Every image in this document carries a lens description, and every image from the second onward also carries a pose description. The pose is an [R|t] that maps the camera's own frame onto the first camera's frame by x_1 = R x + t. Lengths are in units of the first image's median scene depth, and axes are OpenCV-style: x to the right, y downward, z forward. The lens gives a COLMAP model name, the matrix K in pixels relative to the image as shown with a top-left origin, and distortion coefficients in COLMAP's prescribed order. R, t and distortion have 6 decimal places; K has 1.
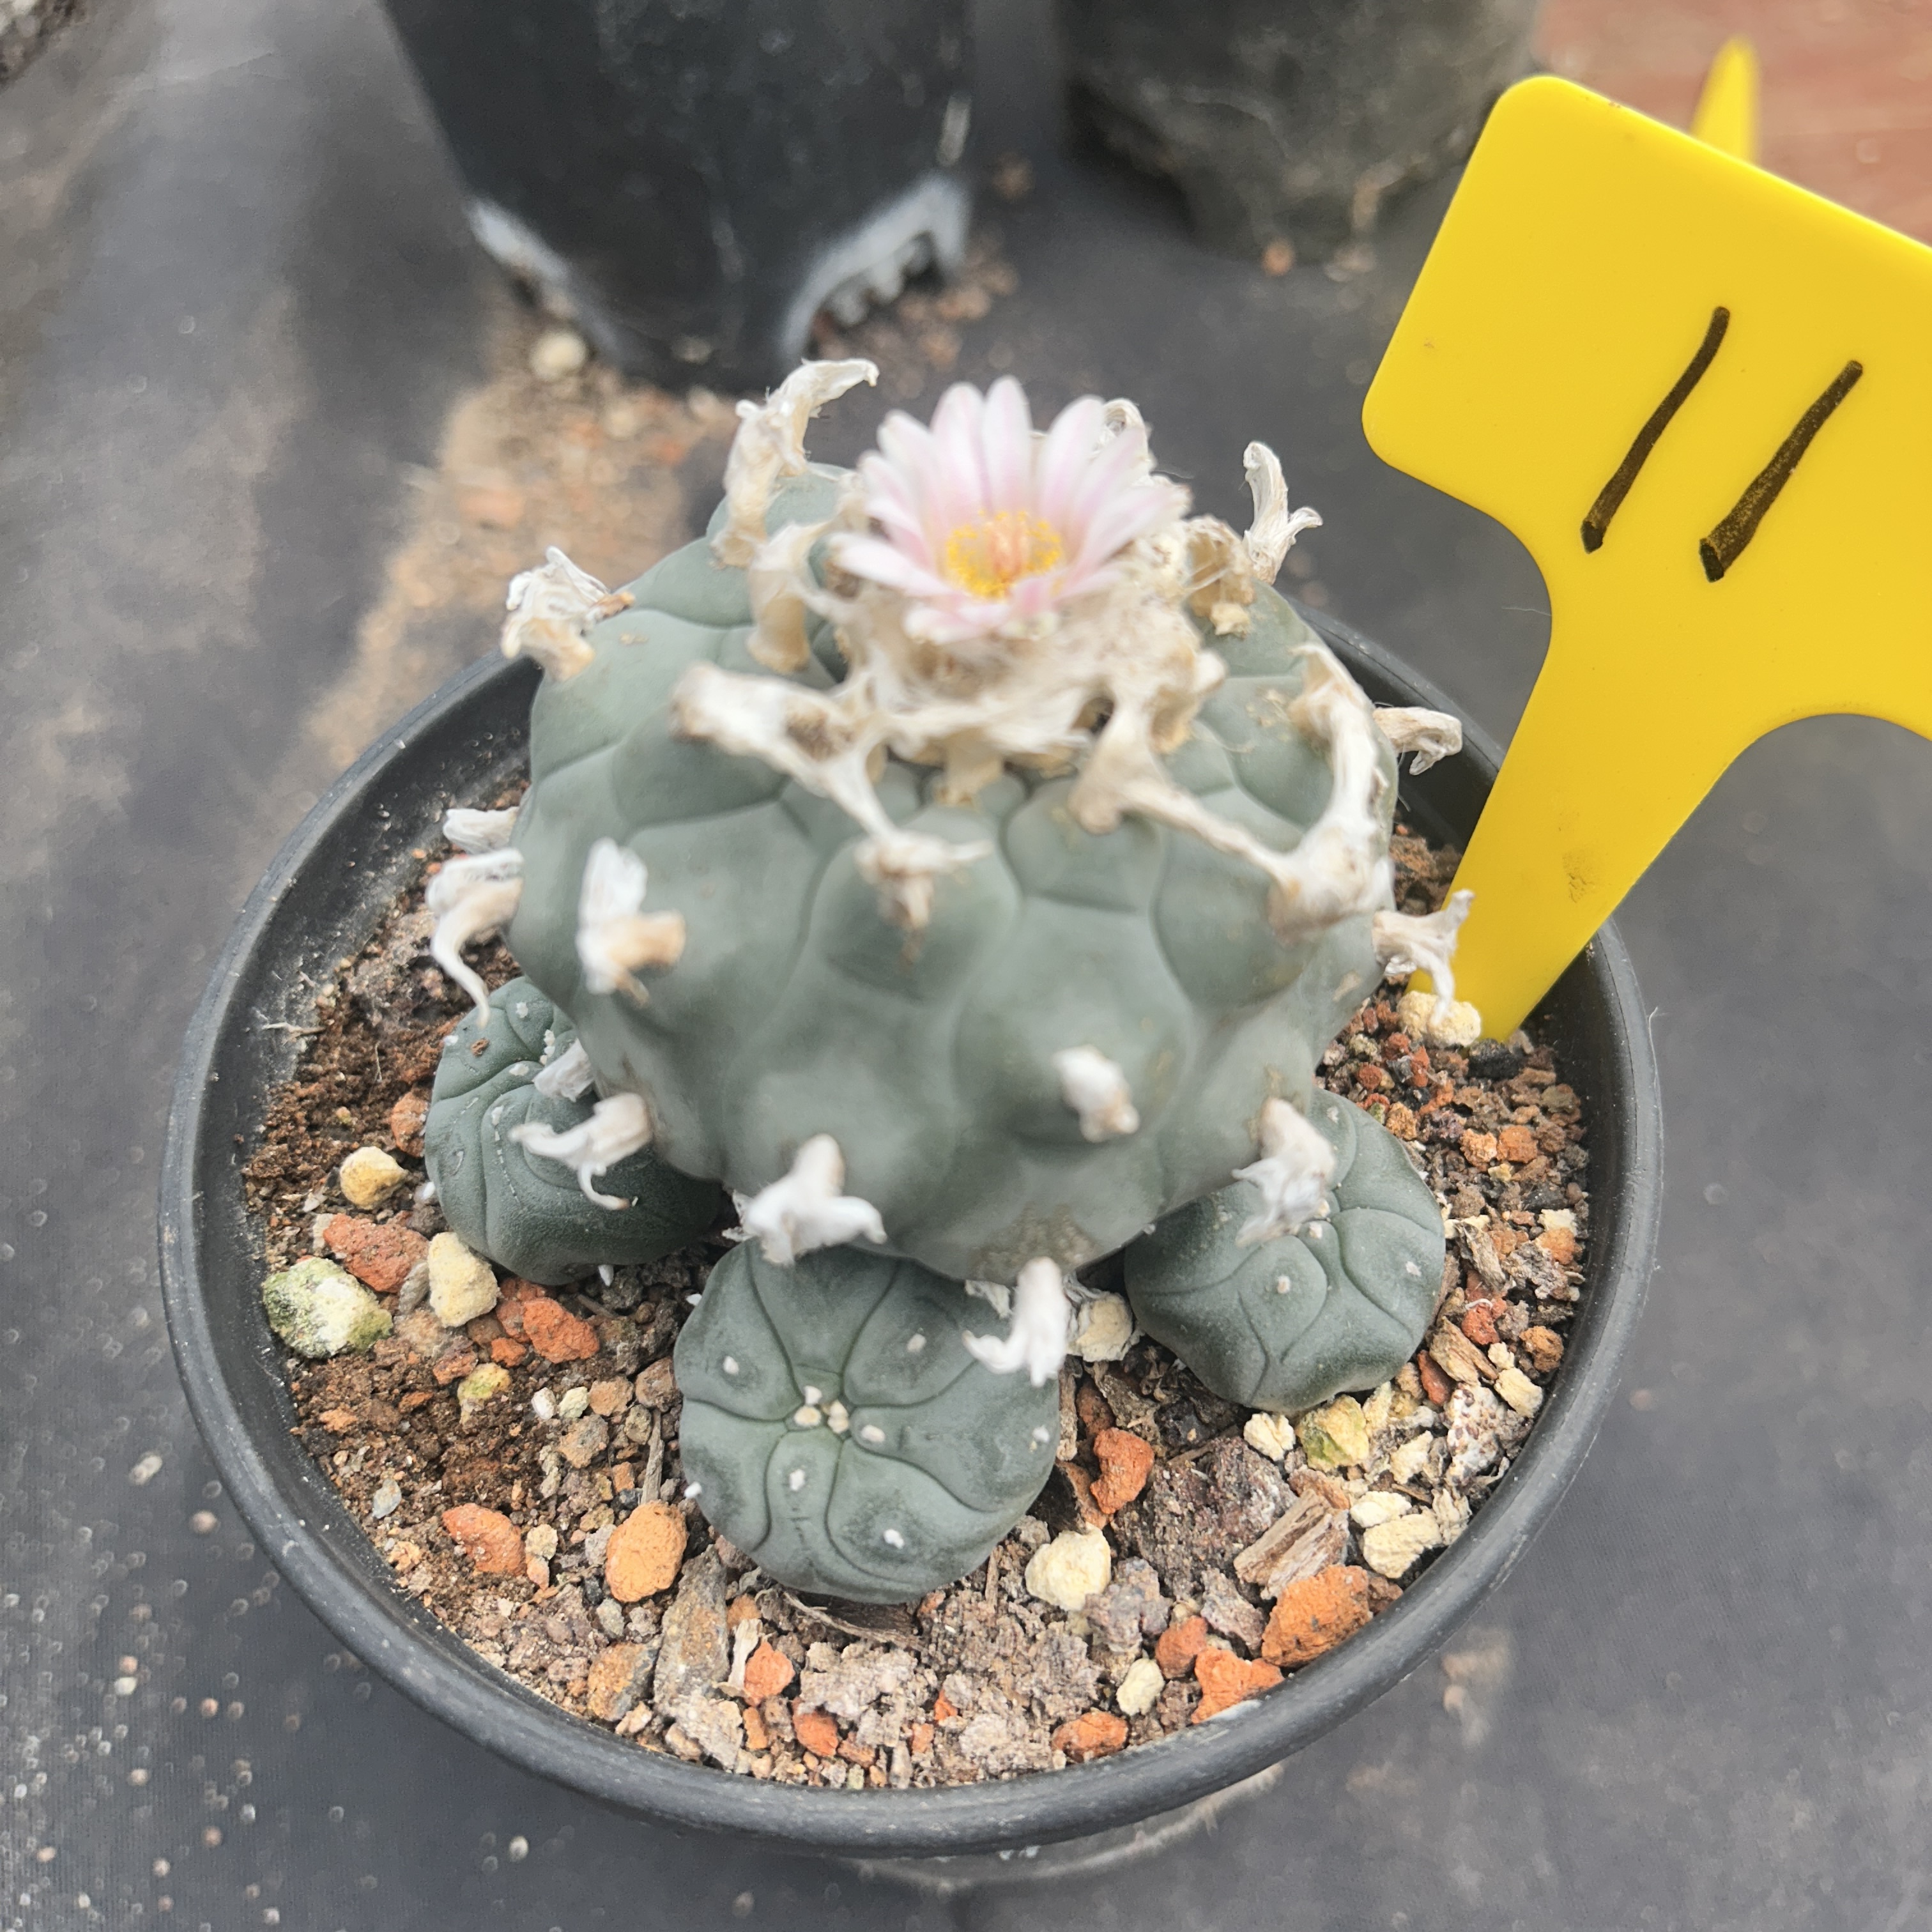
lens RADIAL K [[2045.6, 0, 1035.4], [0, 2045.6, 964.7], [0, 0, 1]] dist [-0.001948, -0.010843]
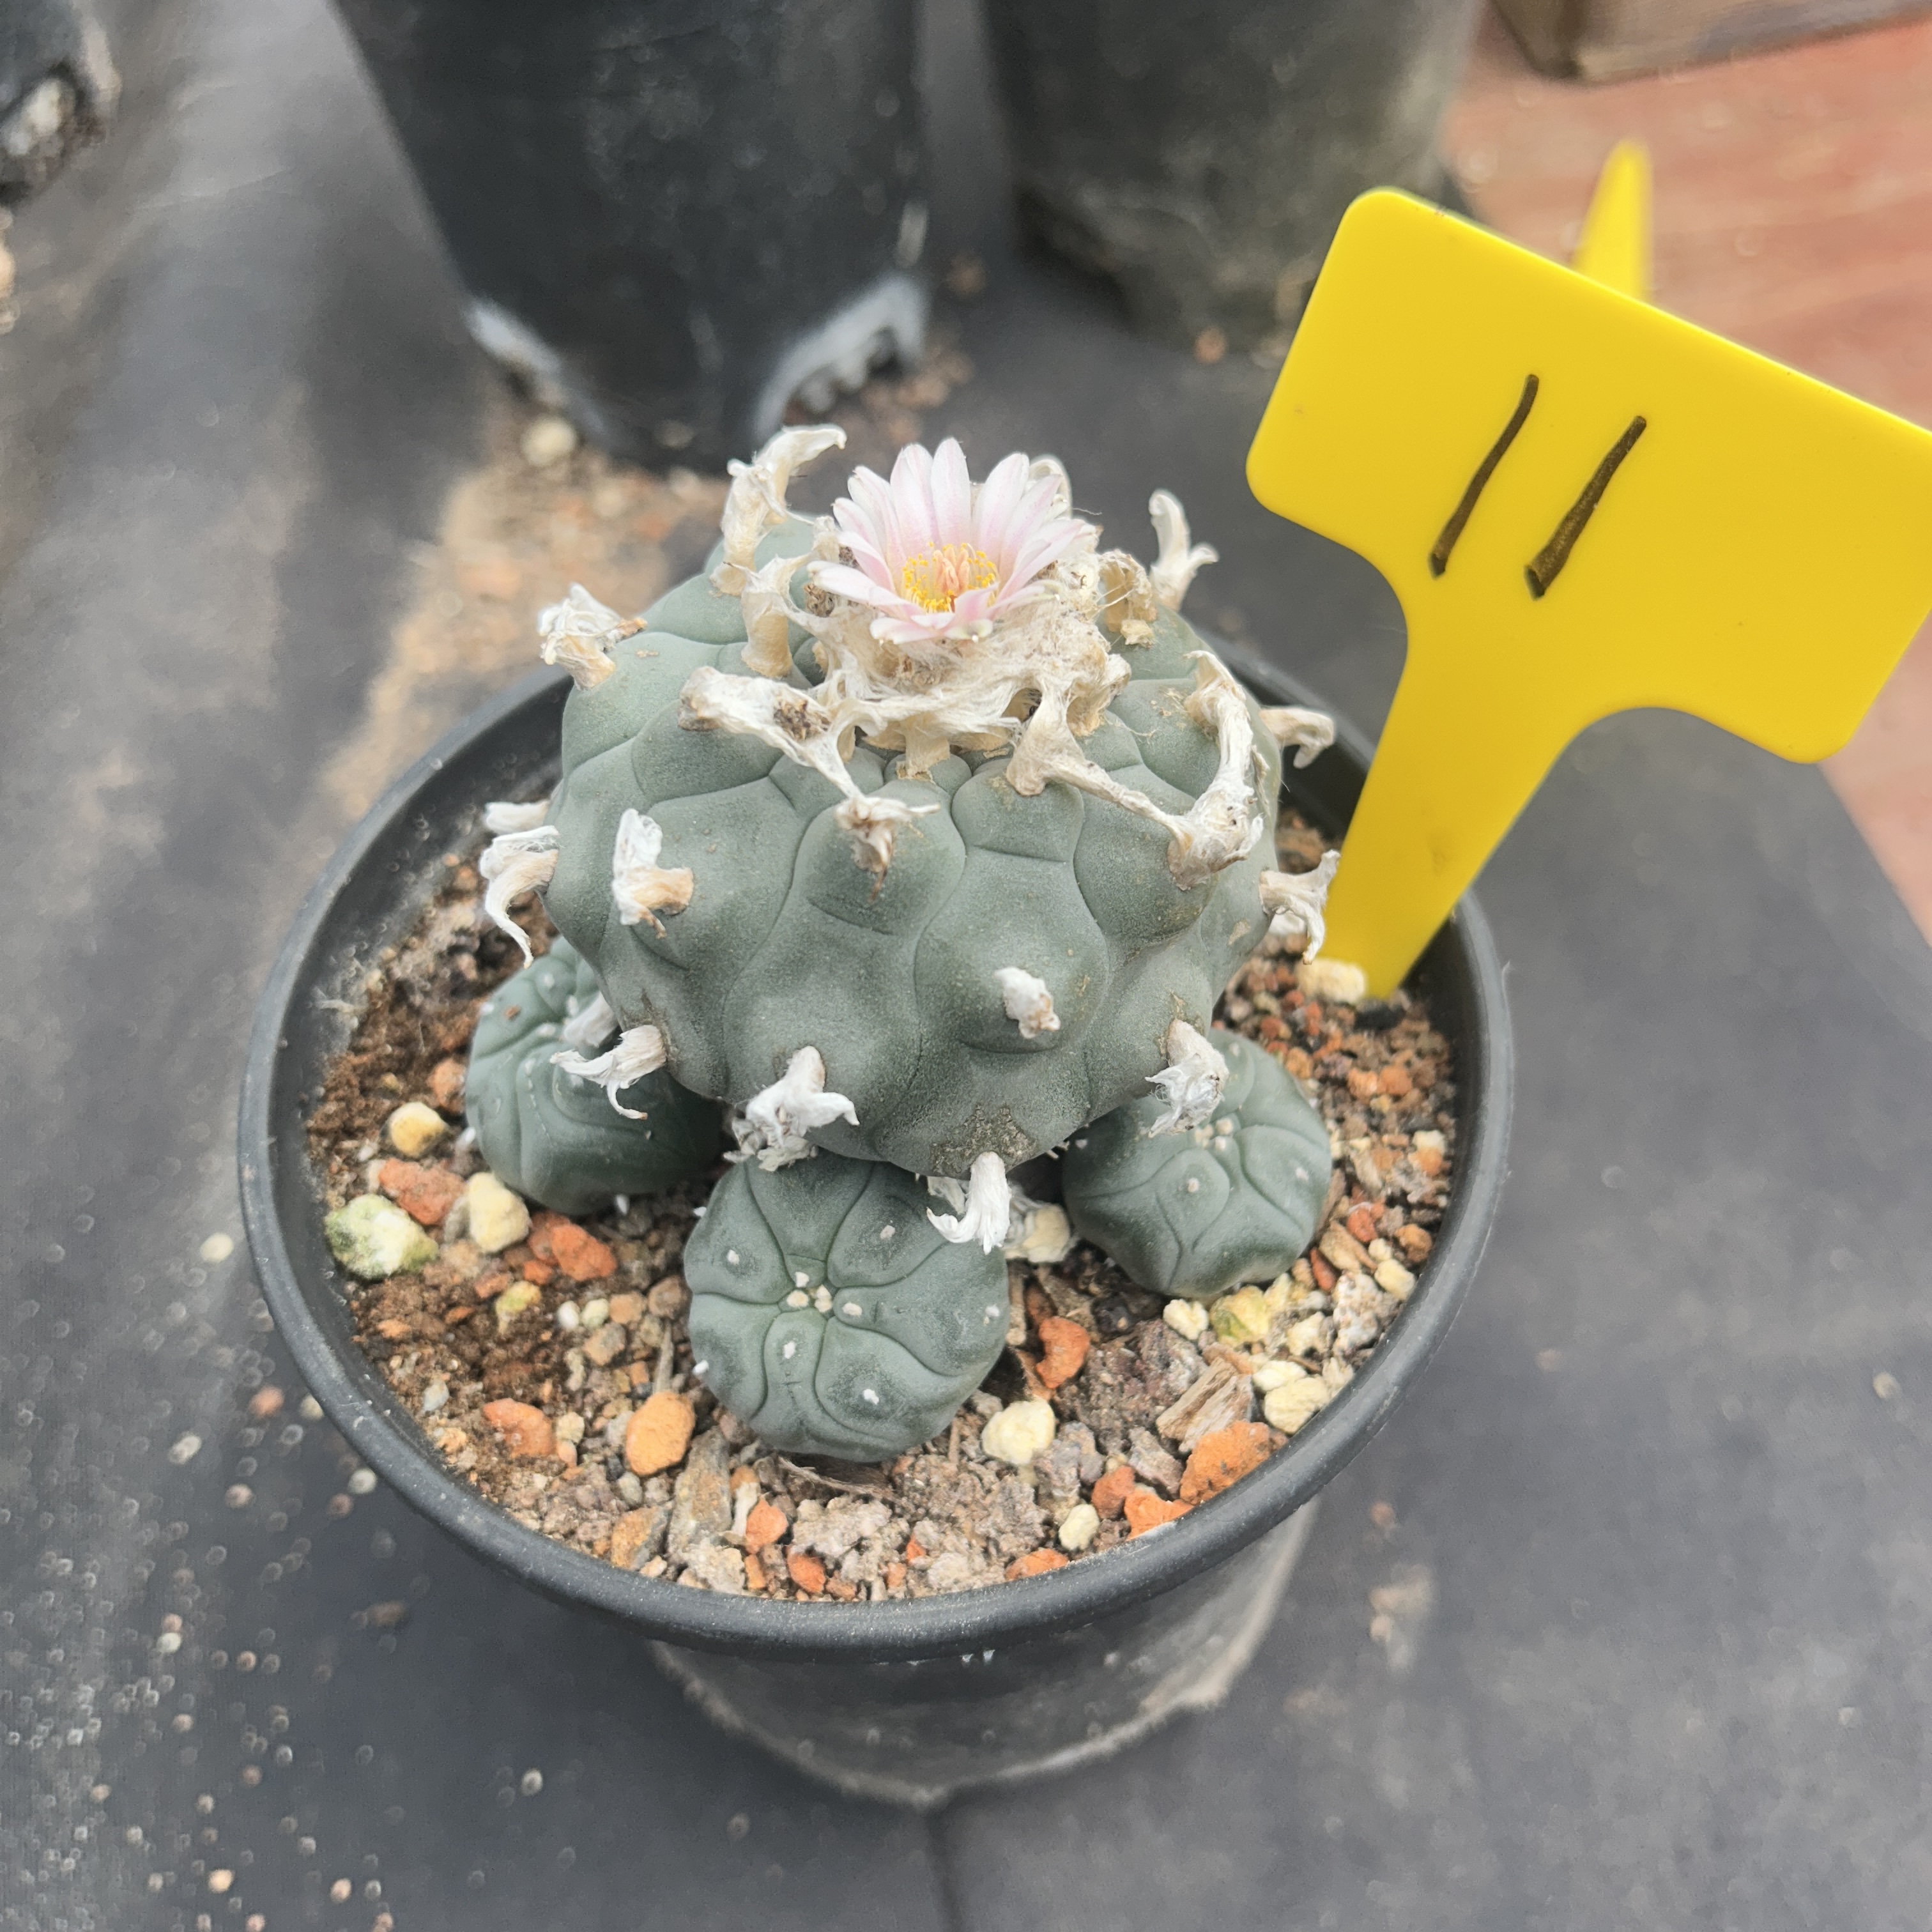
lens RADIAL K [[2034.3, 0, 1037.1], [0, 2034.3, 969.9], [0, 0, 1]] dist [0.054447, -0.119950]
pose [[0.999788, -0.015189, 0.013874, 0.014003], [0.015734, 0.999074, -0.040034, 0.071021], [-0.013253, 0.040244, 0.999102, -0.184533]]
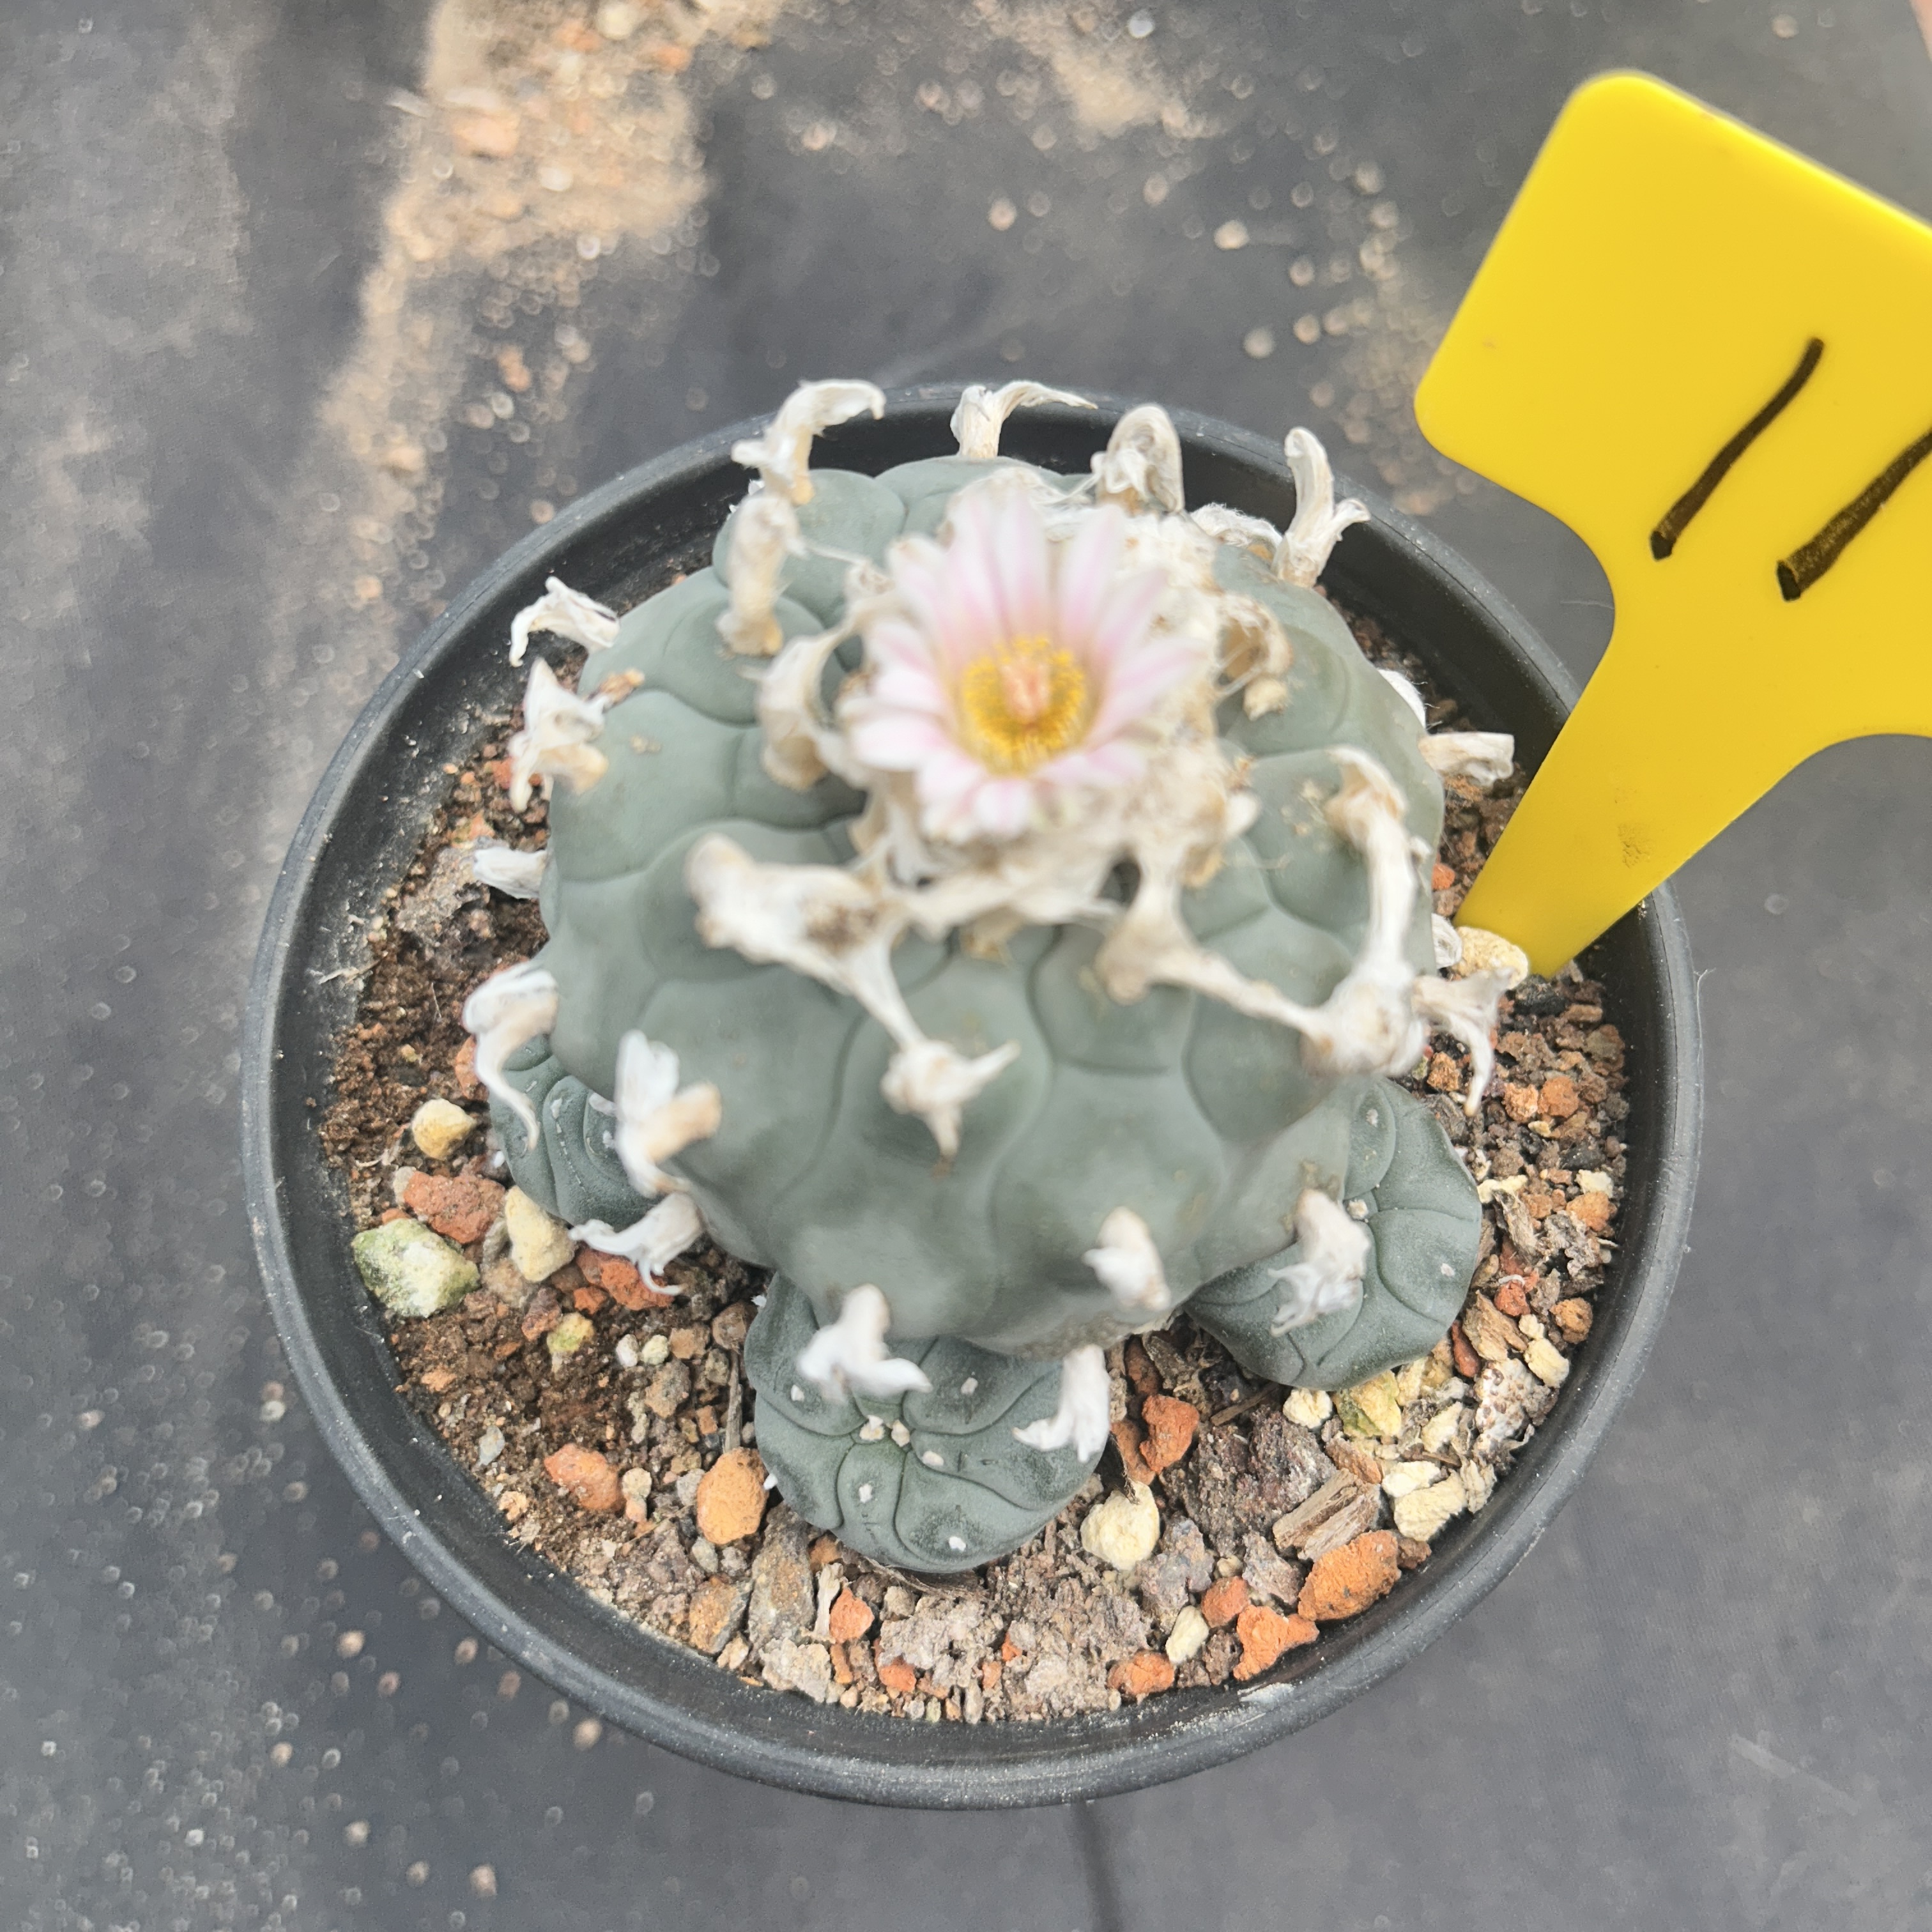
lens RADIAL K [[2047.9, 0, 1036.8], [0, 2047.9, 965.7], [0, 0, 1]] dist [0.028471, -0.086119]
pose [[0.998940, -0.023083, -0.039818, 0.020967], [0.033811, 0.955023, 0.294597, -0.295536], [0.031227, -0.295631, 0.954792, 0.045659]]
